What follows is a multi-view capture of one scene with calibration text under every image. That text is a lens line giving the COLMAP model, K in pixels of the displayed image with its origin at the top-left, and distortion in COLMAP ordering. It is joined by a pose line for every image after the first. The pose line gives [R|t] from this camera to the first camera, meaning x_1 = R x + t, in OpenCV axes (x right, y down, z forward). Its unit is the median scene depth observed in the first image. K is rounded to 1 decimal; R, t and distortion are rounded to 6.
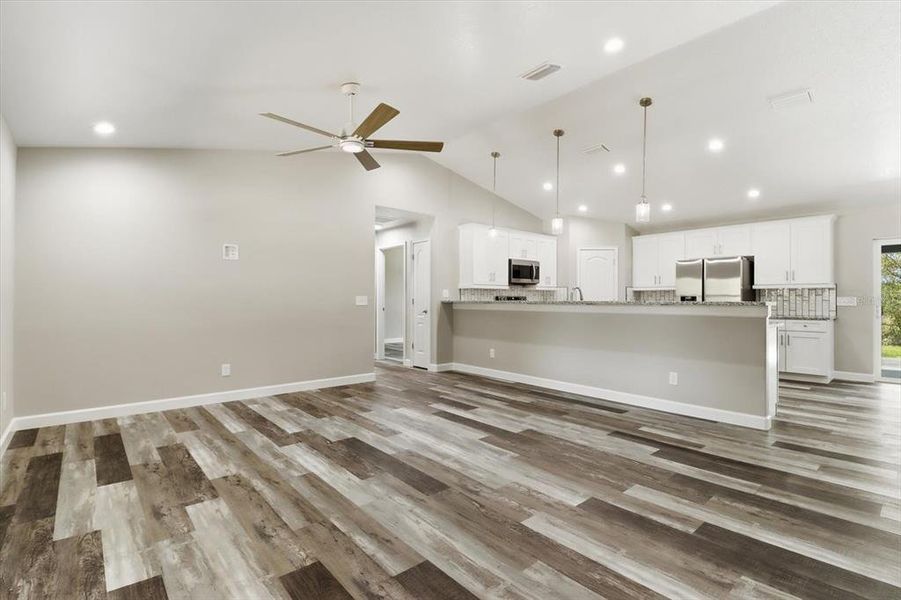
lens RADIAL K [[425.9, 0, 451.1], [0, 425.9, 298.7], [0, 0, 1]] dist [-0.003547, -0.001670]
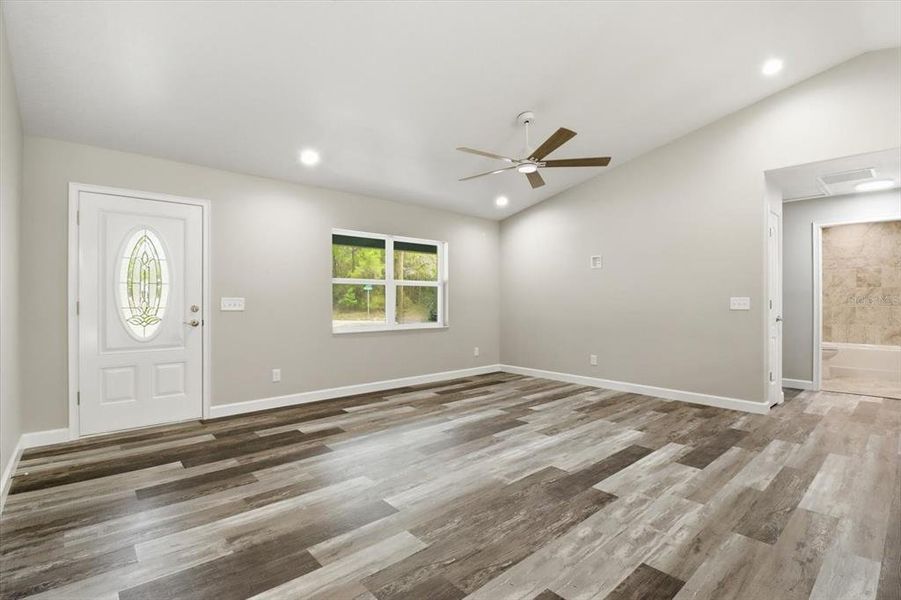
lens RADIAL K [[425.9, 0, 451.1], [0, 425.9, 298.7], [0, 0, 1]] dist [-0.003547, -0.001670]
pose [[0.011735, -0.006154, -0.999912, 1.023335], [-0.001404, 0.999980, -0.006171, 0.001967], [0.999930, 0.001477, 0.011726, 0.882939]]
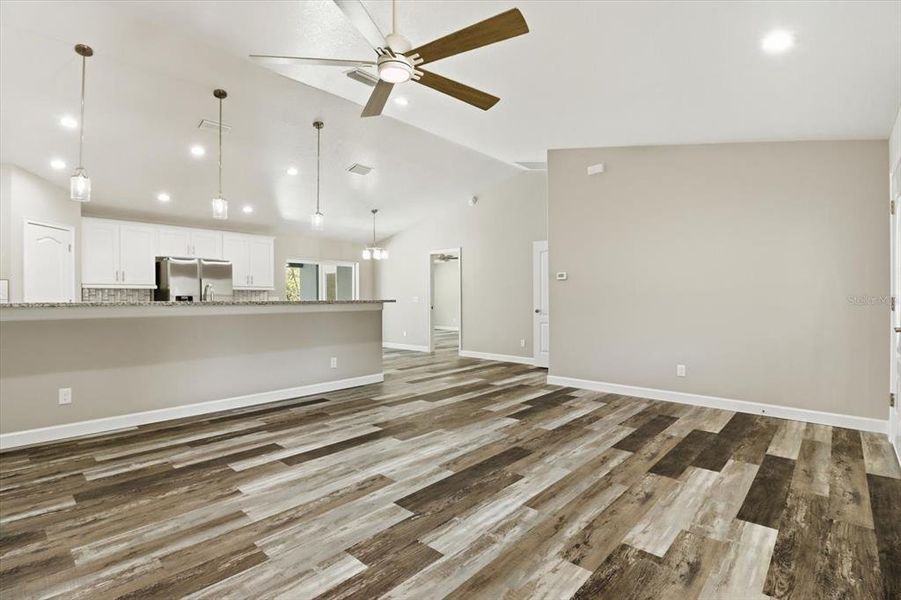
lens RADIAL K [[425.9, 0, 451.1], [0, 425.9, 298.7], [0, 0, 1]] dist [-0.003547, -0.001670]
pose [[-0.113280, -0.004342, 0.993554, -1.035692], [0.005287, 0.999974, 0.004973, -0.002950], [-0.993549, 0.005816, -0.113254, 1.116890]]
